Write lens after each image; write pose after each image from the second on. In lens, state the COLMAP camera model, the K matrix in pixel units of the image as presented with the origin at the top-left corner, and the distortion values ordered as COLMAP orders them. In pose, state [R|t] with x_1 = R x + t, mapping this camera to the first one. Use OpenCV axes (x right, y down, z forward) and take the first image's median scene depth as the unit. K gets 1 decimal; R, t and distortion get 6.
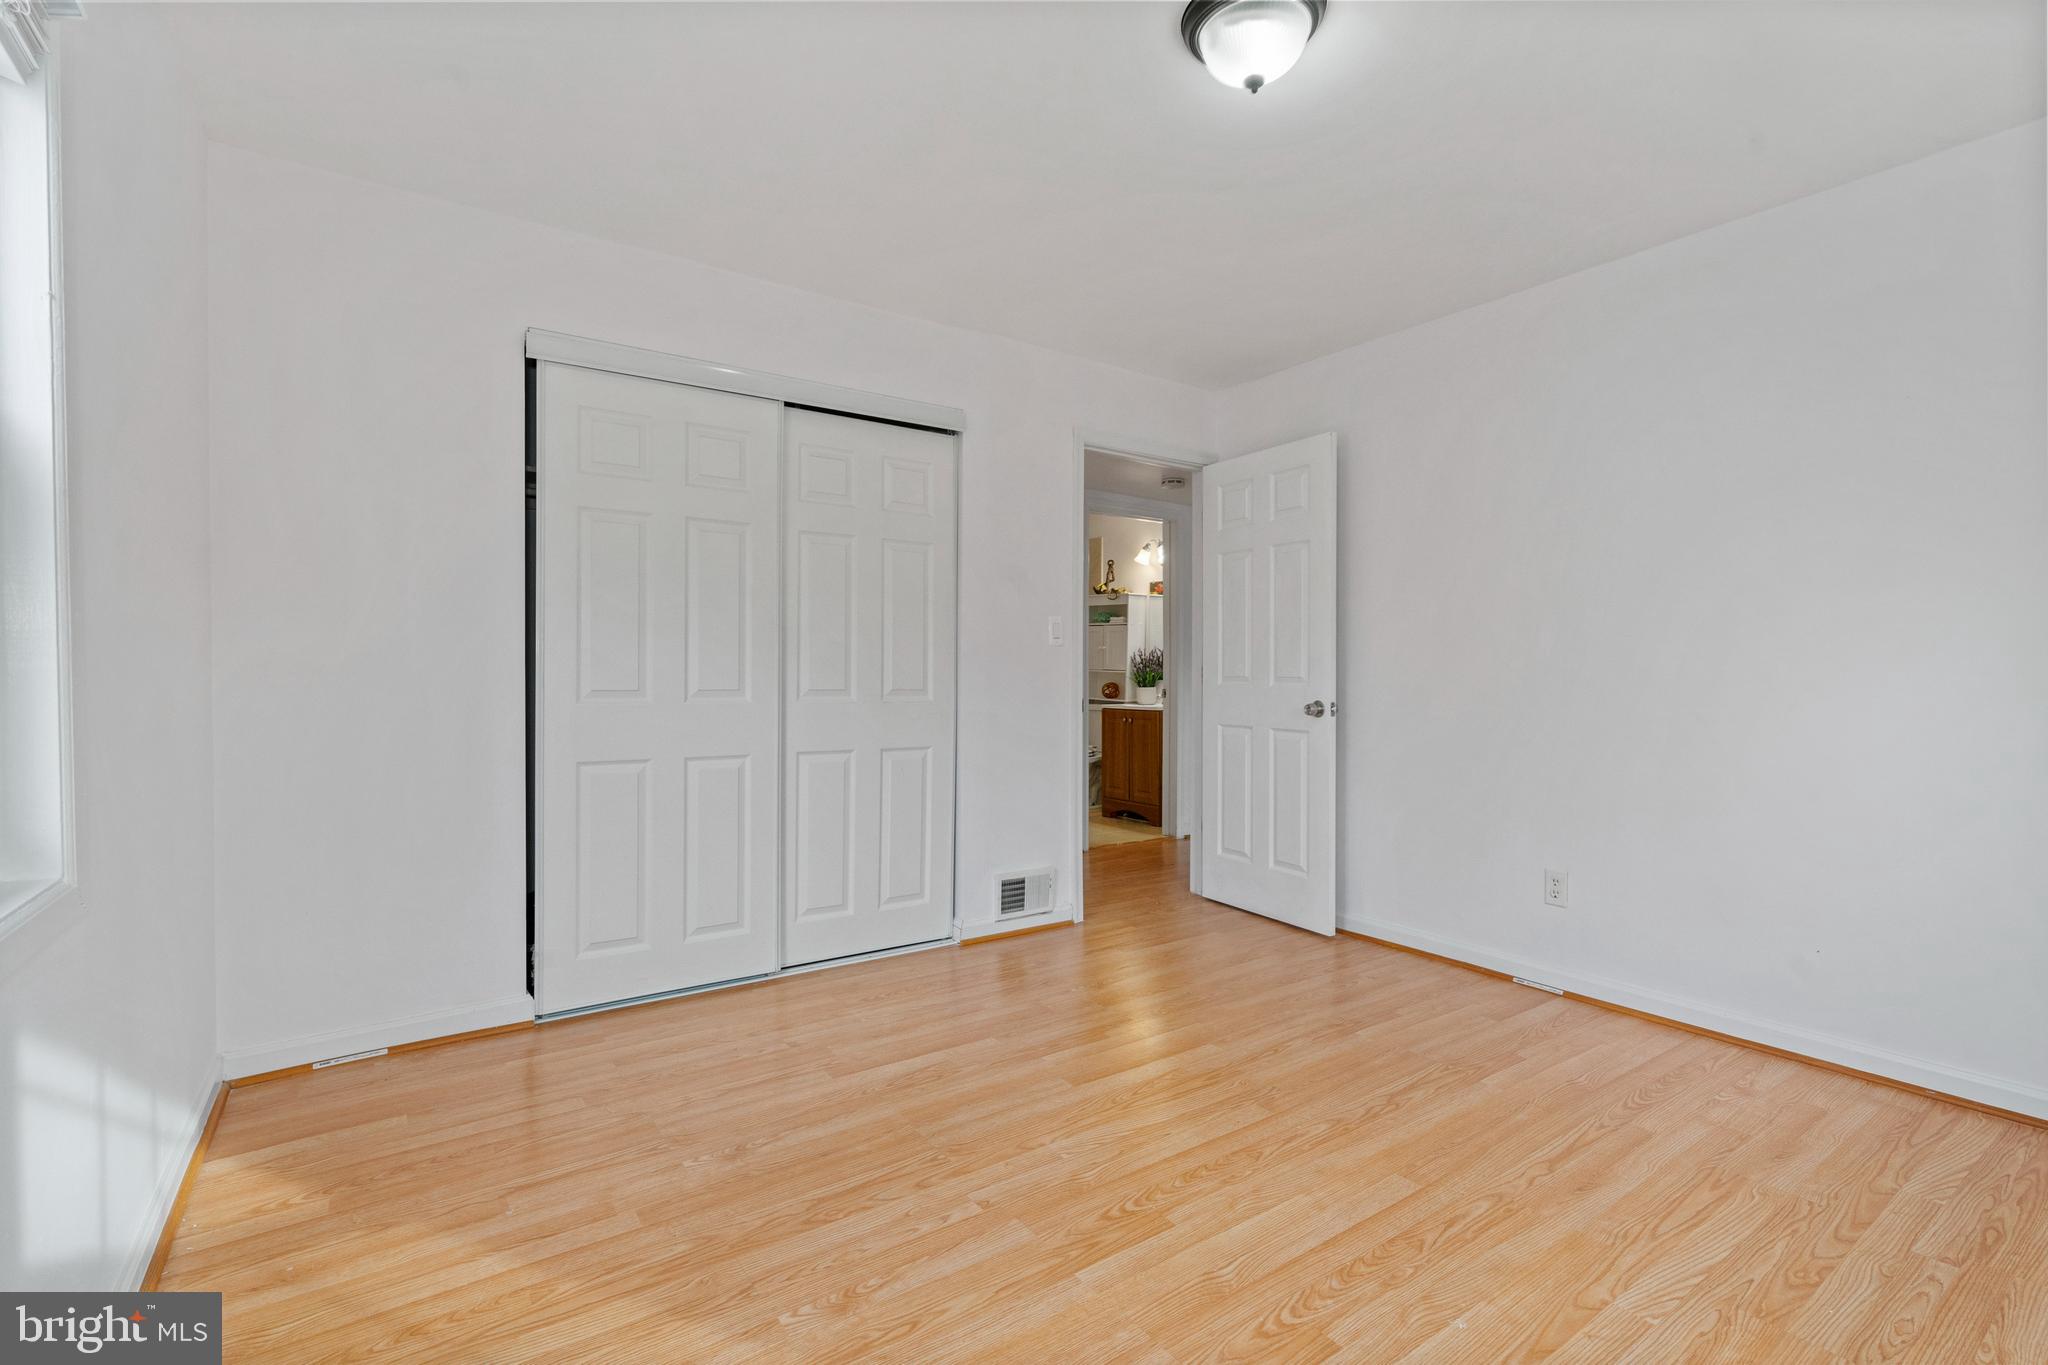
lens RADIAL K [[926.2, 0, 1014.9], [0, 926.2, 680.9], [0, 0, 1]] dist [-0.007401, 0.002888]
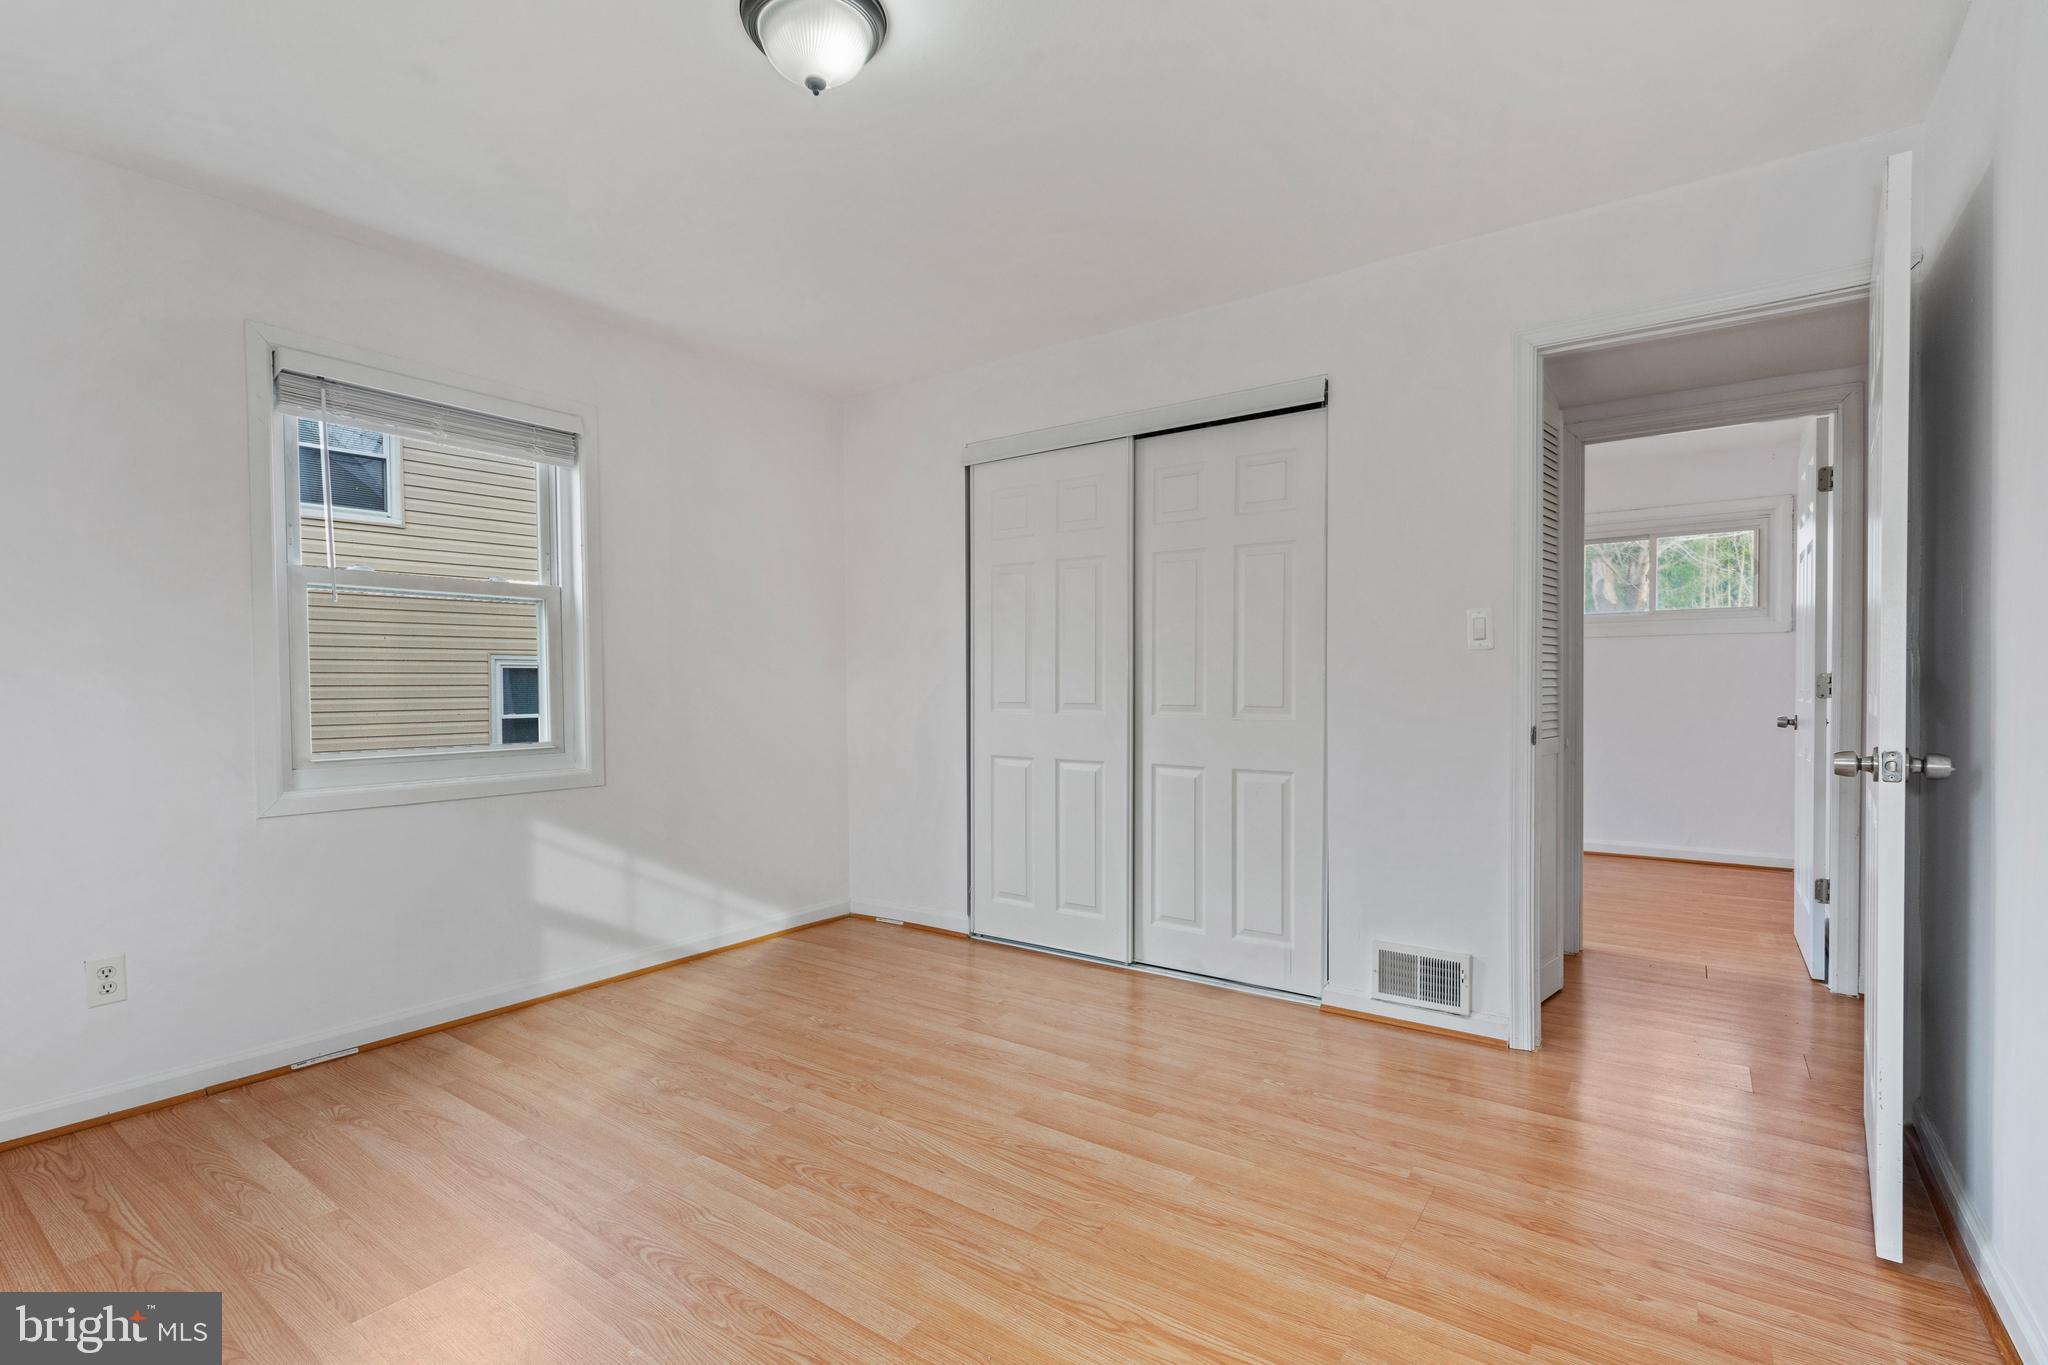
lens RADIAL K [[926.2, 0, 980.8], [0, 926.2, 707.5], [0, 0, 1]] dist [-0.007401, 0.002888]
pose [[0.319763, 0.016387, -0.947356, 0.994224], [-0.006188, 0.999865, 0.015206, -0.002792], [0.947477, 0.001000, 0.319822, 0.678990]]
